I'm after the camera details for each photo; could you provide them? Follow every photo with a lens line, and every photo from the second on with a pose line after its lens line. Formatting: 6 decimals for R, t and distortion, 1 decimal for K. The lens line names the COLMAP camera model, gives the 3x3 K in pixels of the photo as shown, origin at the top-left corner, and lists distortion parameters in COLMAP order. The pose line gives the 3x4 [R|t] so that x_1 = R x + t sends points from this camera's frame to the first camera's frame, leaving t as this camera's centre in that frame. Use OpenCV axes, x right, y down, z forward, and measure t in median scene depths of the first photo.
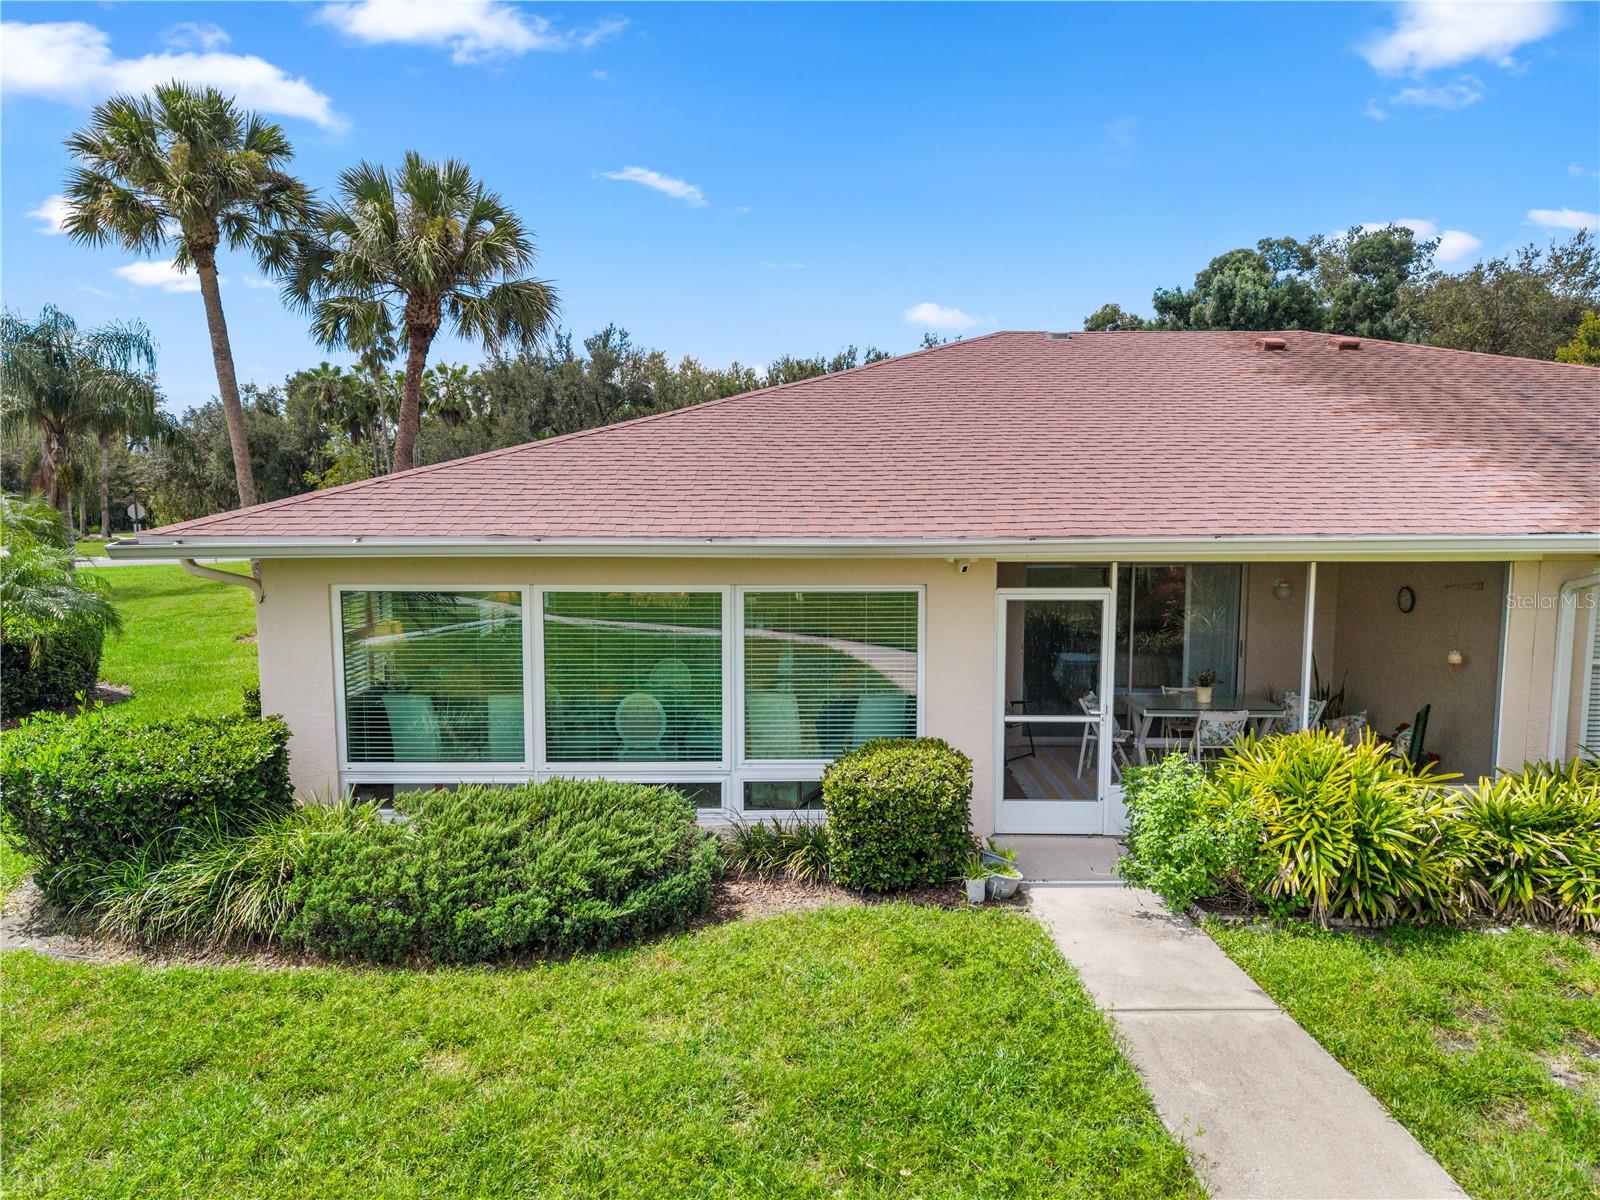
lens RADIAL K [[1082.1, 0, 800.0], [0, 1082.1, 600.0], [0, 0, 1]] dist [0.002596, -0.001463]
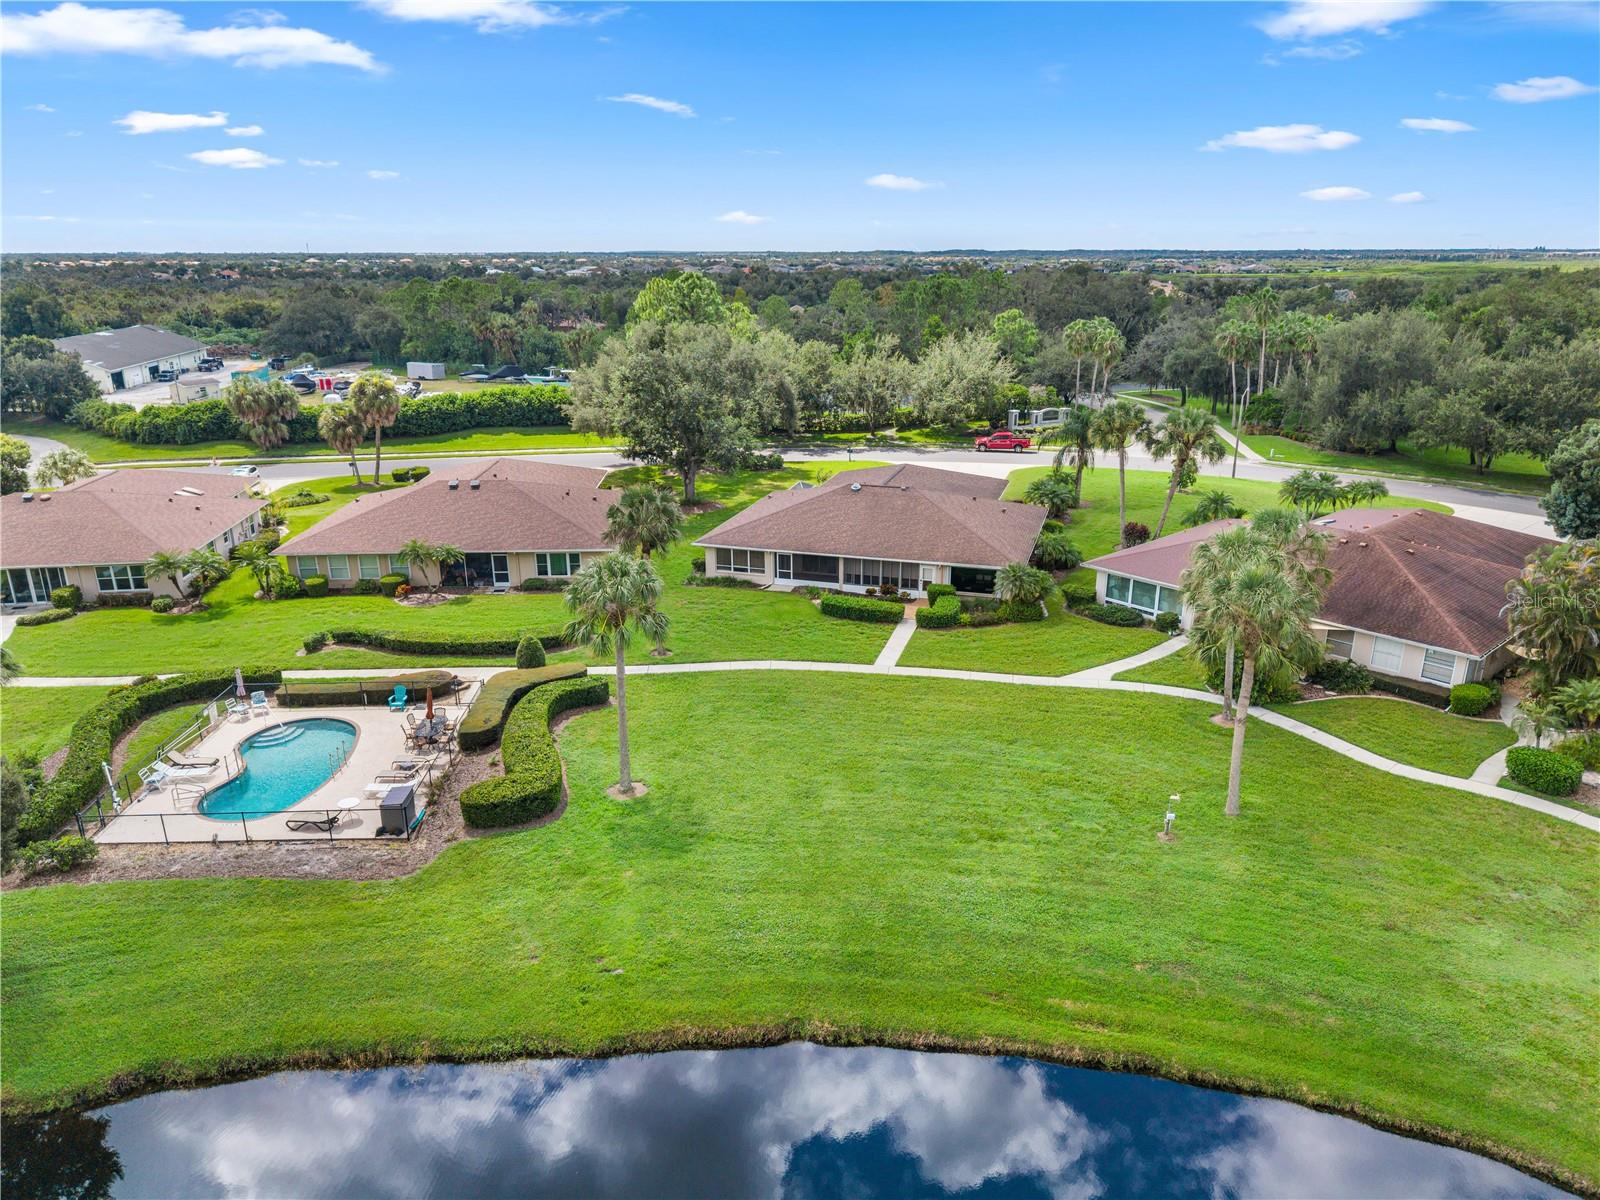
lens RADIAL K [[1077.0, 0, 800.0], [0, 1077.0, 600.0], [0, 0, 1]] dist [0.041438, -0.035060]
pose [[0.664642, 0.232147, -0.710182, 3.243847], [-0.075370, 0.966489, 0.245393, -1.401545], [0.743350, -0.109572, 0.659867, -5.096913]]
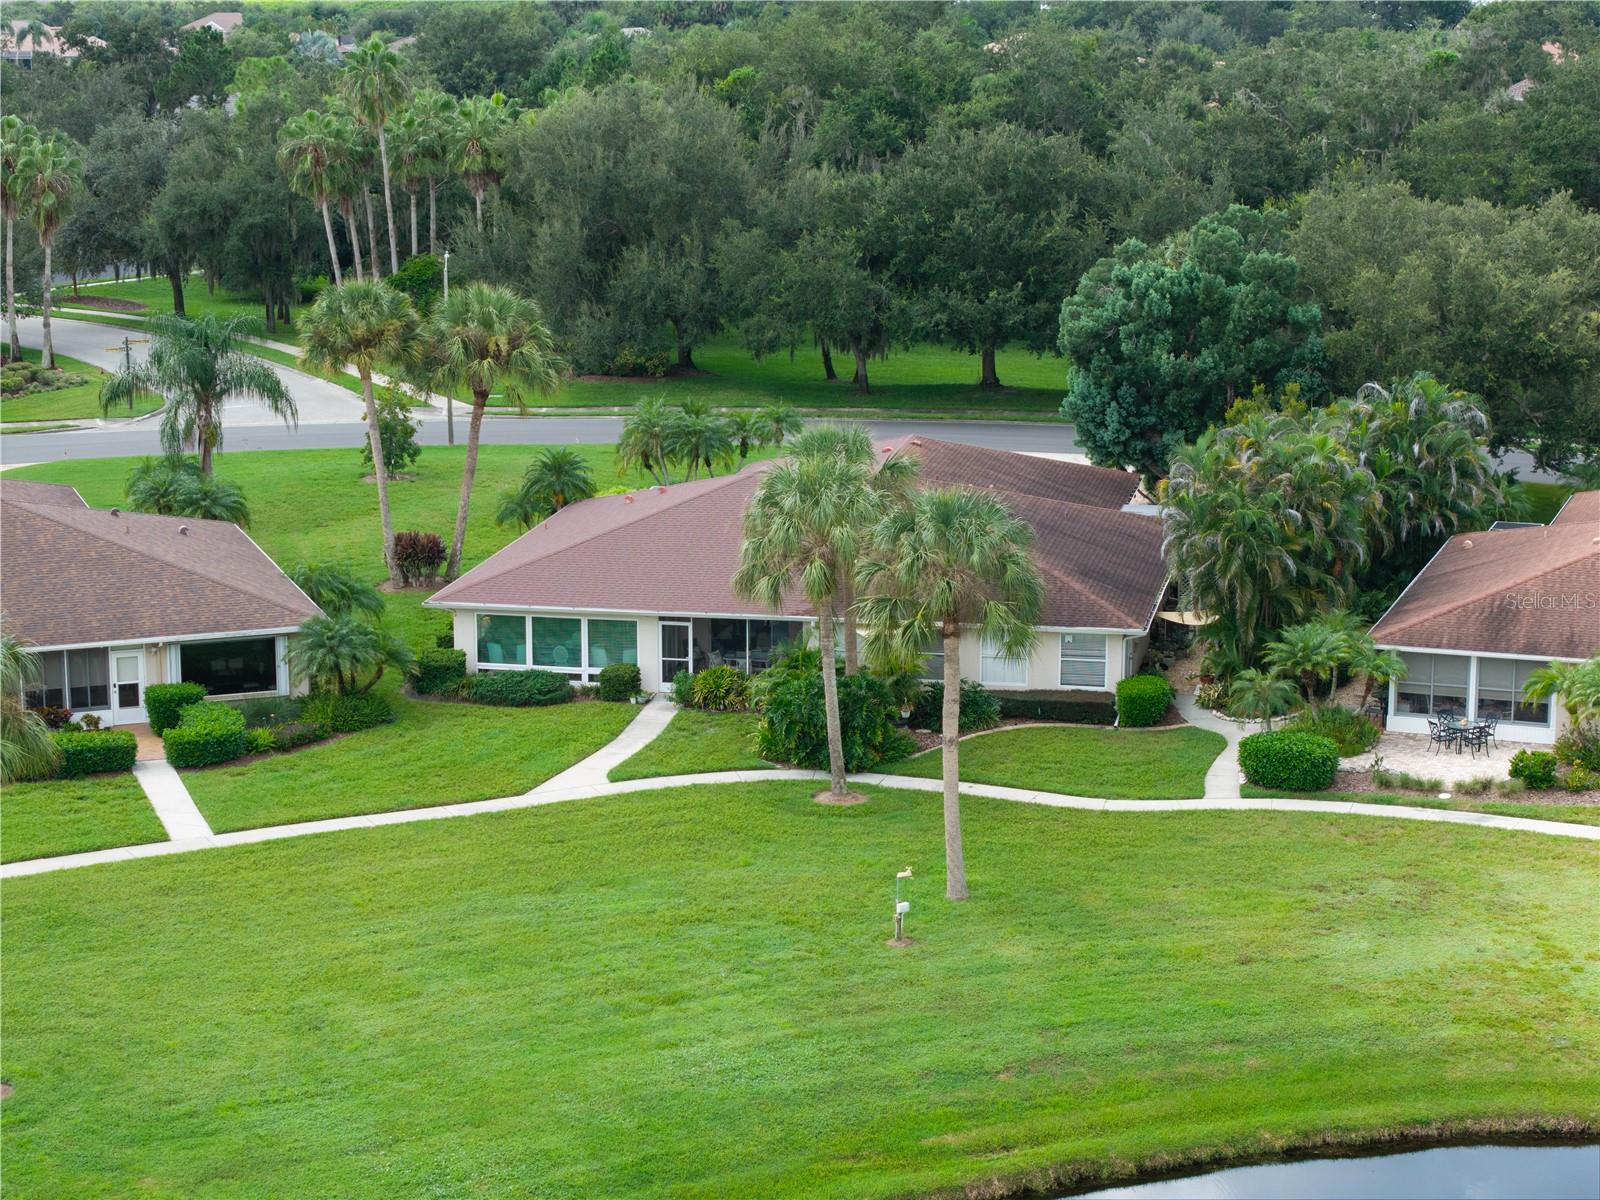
lens RADIAL K [[3207.2, 0, 800.0], [0, 3207.2, 600.0], [0, 0, 1]] dist [-0.008990, -0.100758]
pose [[0.980100, 0.043435, -0.193694, 2.589027], [-0.021704, 0.993366, 0.112933, -1.237955], [0.197314, -0.106481, 0.974540, -8.831799]]
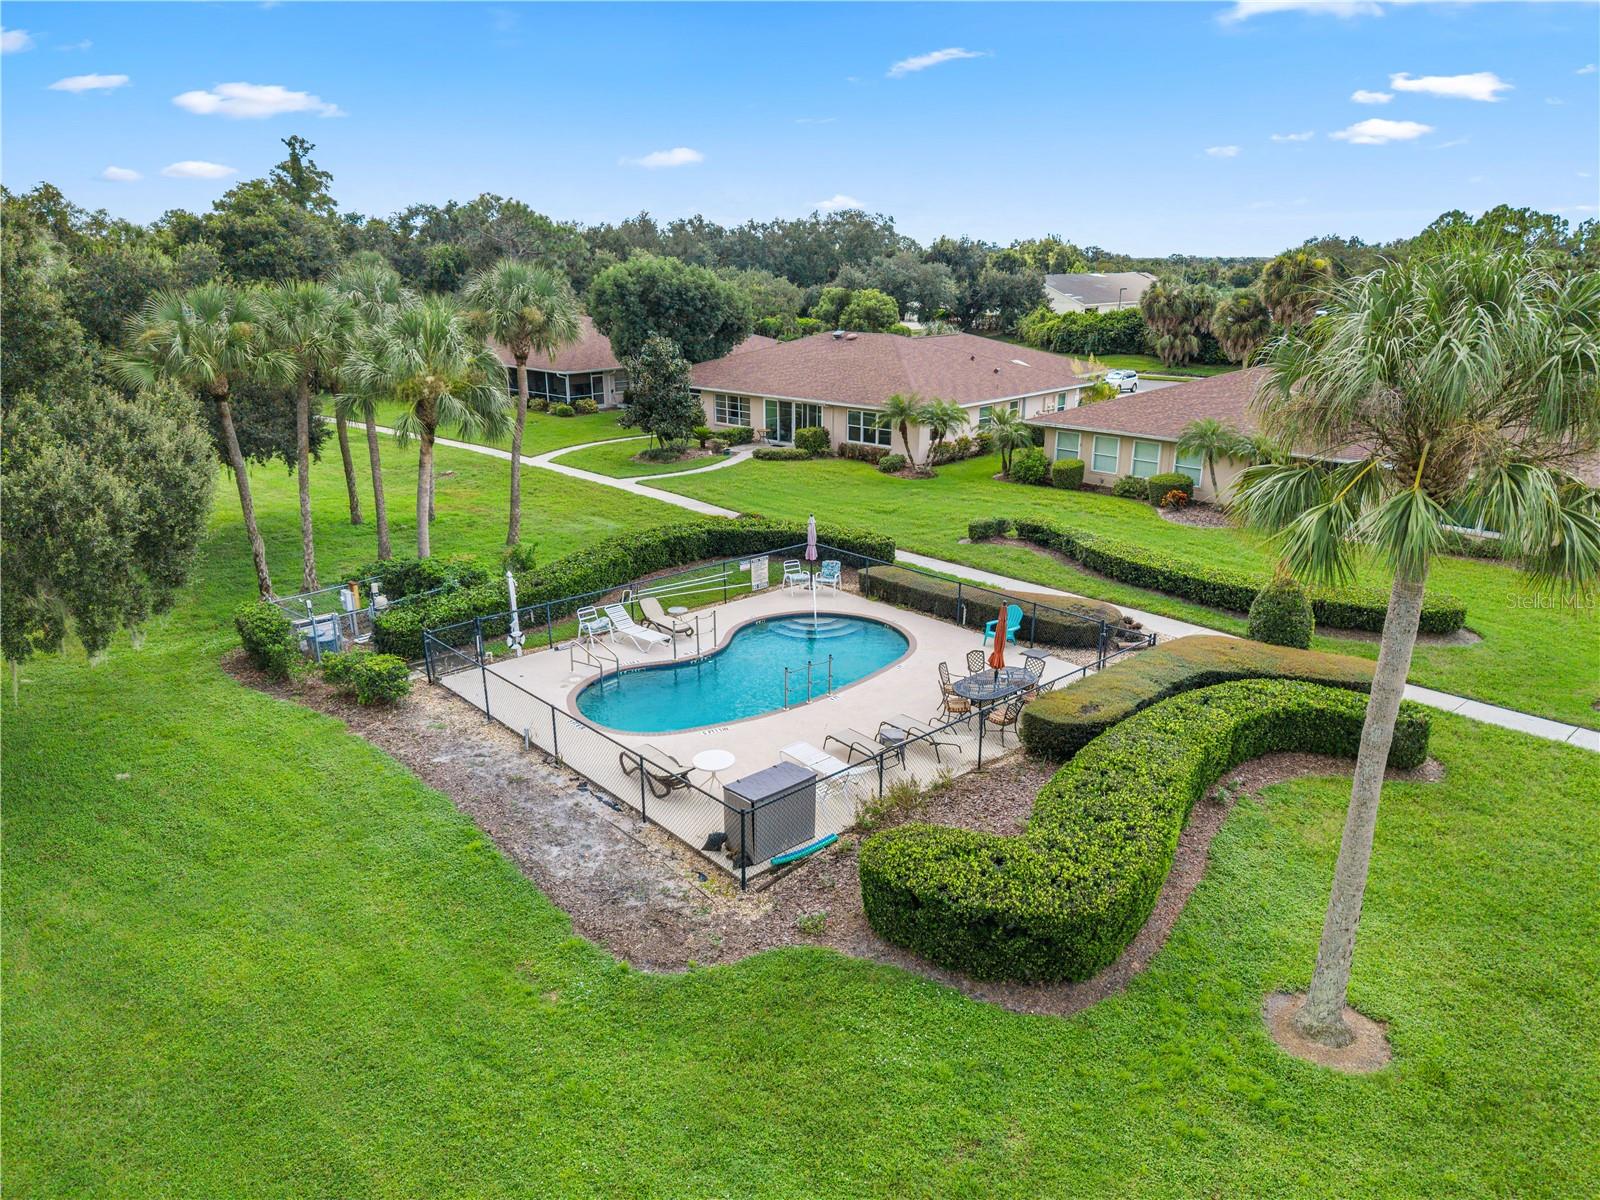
lens RADIAL K [[1077.0, 0, 800.0], [0, 1077.0, 600.0], [0, 0, 1]] dist [0.041438, -0.035060]
pose [[-0.147306, 0.300087, -0.942469, 0.987401], [-0.099203, 0.943577, 0.315945, -0.381348], [0.984103, 0.140036, -0.109225, -3.296595]]
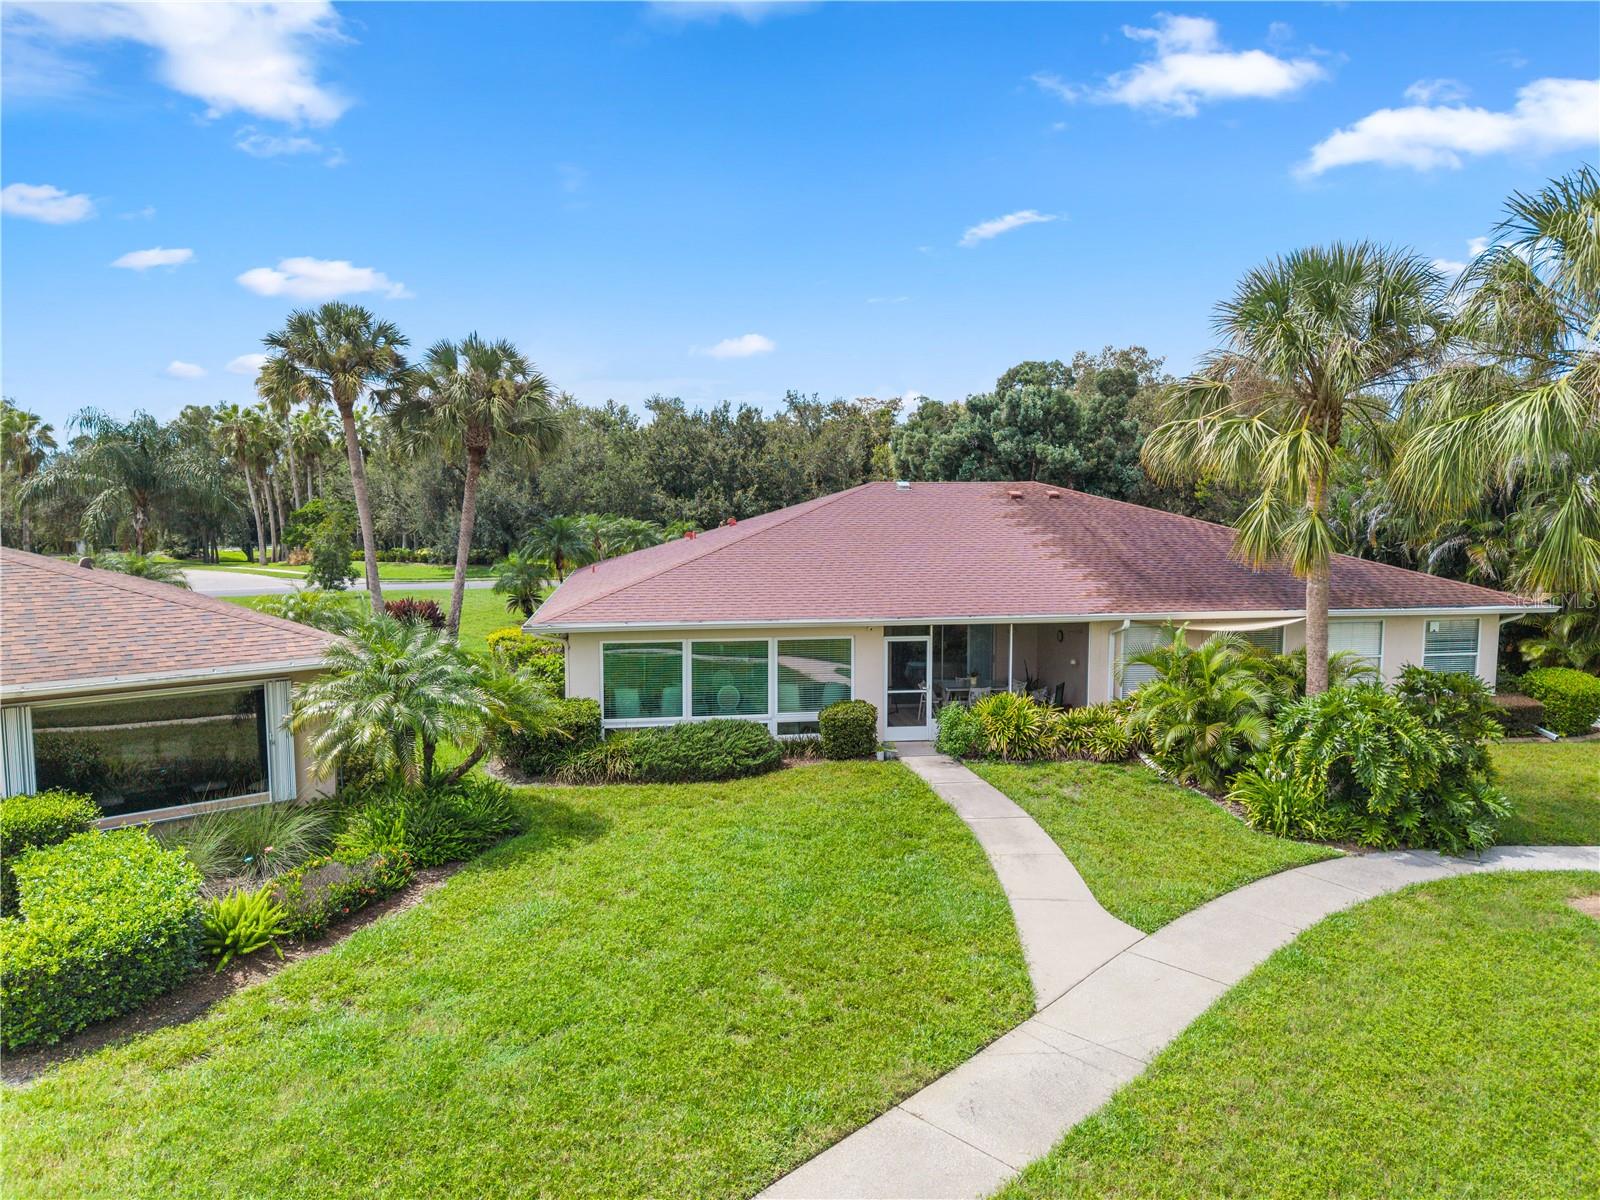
lens RADIAL K [[1077.0, 0, 800.0], [0, 1077.0, 600.0], [0, 0, 1]] dist [0.041438, -0.035060]
pose [[0.989513, -0.014093, 0.143756, -0.332871], [0.015051, 0.999871, -0.005578, -0.080120], [-0.143659, 0.007683, 0.989597, -1.293860]]
